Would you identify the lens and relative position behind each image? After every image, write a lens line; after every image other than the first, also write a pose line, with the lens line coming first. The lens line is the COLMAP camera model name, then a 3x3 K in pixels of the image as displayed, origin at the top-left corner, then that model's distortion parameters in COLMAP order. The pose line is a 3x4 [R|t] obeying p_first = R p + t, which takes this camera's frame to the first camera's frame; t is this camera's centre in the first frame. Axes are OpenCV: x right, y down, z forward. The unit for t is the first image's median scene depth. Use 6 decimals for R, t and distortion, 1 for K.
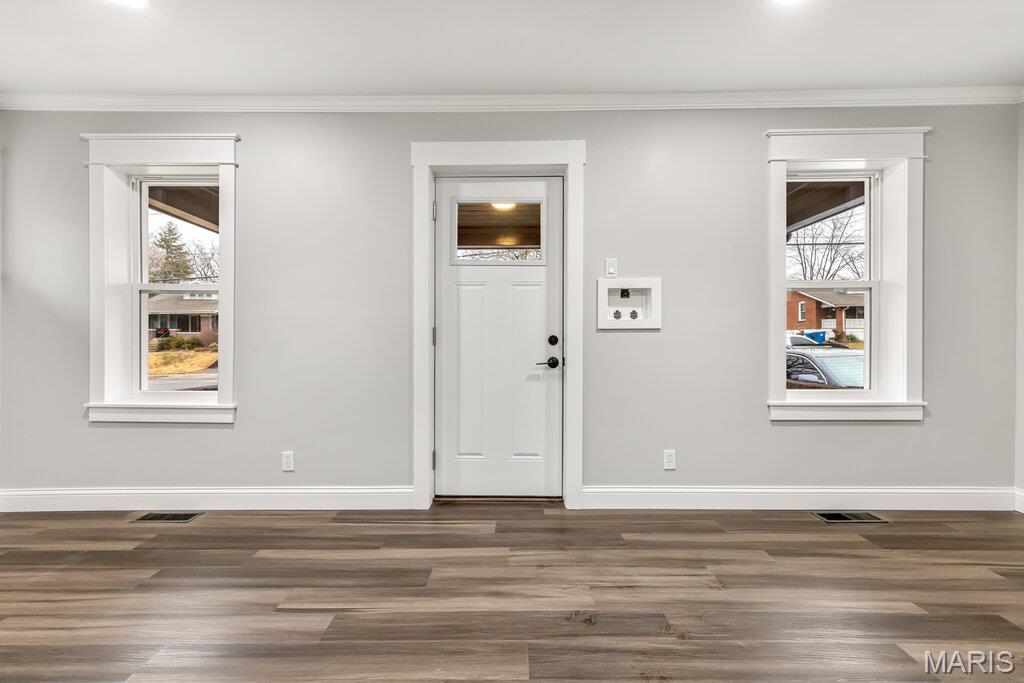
lens RADIAL K [[404.4, 0, 512.4], [0, 404.4, 339.7], [0, 0, 1]] dist [0.007595, 0.000137]
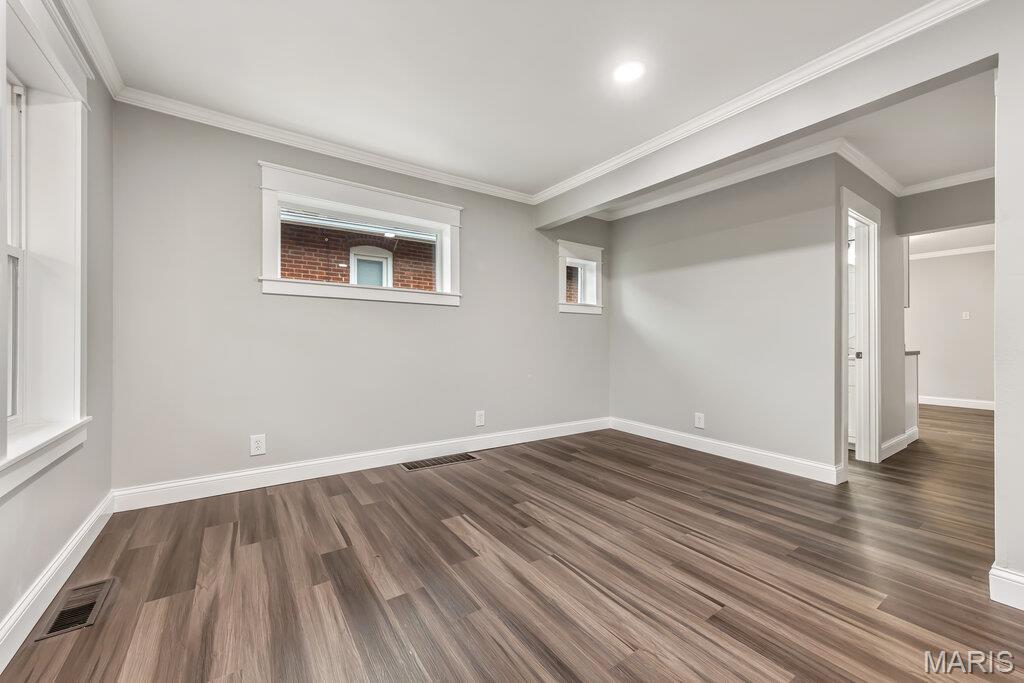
lens RADIAL K [[404.4, 0, 514.3], [0, 404.4, 338.7], [0, 0, 1]] dist [0.007595, 0.000137]
pose [[-0.574446, 0.003458, 0.818535, -0.122729], [-0.003809, 0.999969, -0.006897, 0.002646], [-0.818534, -0.007080, -0.574415, 0.763230]]
